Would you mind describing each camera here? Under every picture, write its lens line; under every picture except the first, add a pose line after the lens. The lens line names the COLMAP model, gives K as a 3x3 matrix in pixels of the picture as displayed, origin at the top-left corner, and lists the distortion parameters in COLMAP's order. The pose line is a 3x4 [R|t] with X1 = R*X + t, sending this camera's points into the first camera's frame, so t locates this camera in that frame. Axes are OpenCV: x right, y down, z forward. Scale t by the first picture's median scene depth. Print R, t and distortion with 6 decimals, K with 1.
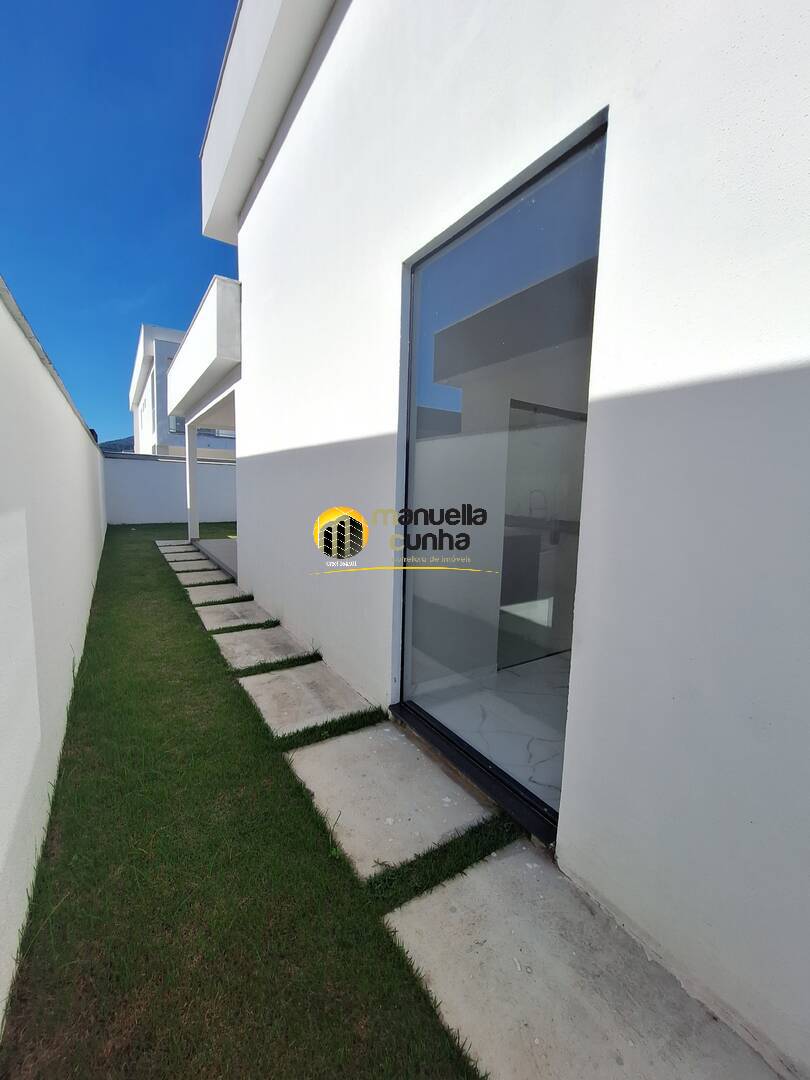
lens RADIAL K [[436.2, 0, 401.7], [0, 436.2, 538.4], [0, 0, 1]] dist [-0.007405, 0.003470]
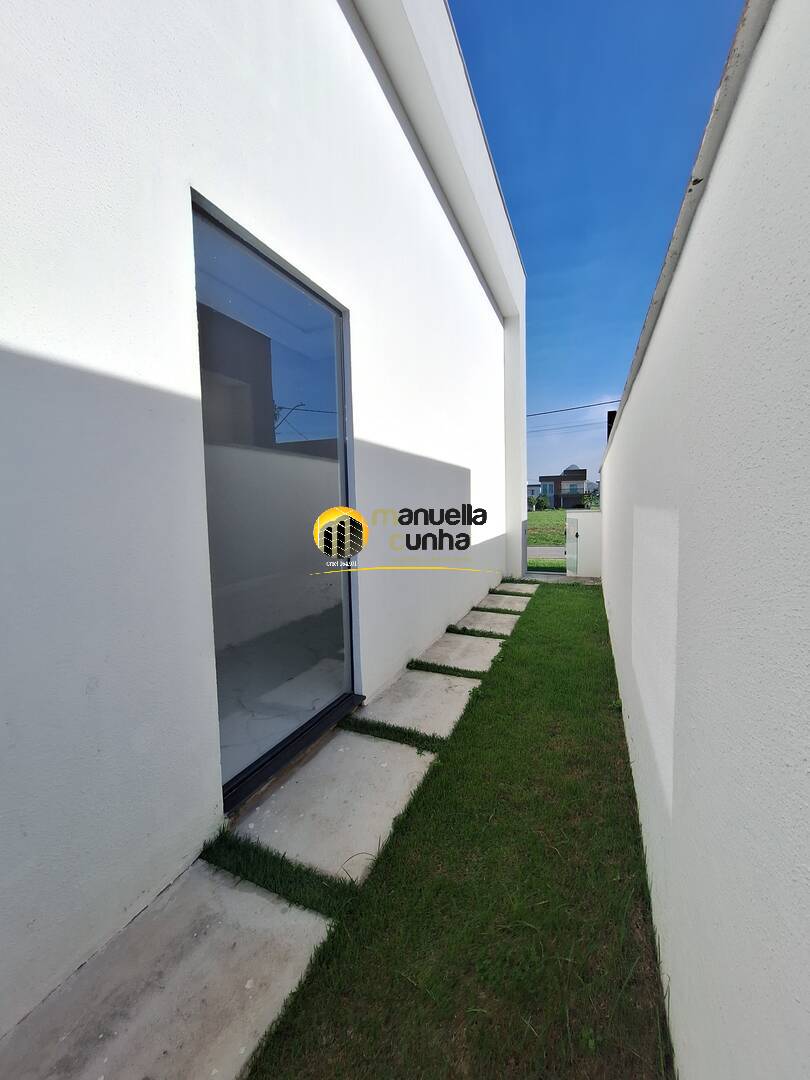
lens RADIAL K [[436.2, 0, 401.2], [0, 436.2, 538.3], [0, 0, 1]] dist [-0.007405, 0.003470]
pose [[-0.557646, -0.103598, 0.823589, -0.969580], [0.072425, 0.982325, 0.172603, -0.216192], [-0.826914, 0.155899, -0.540286, 1.430083]]
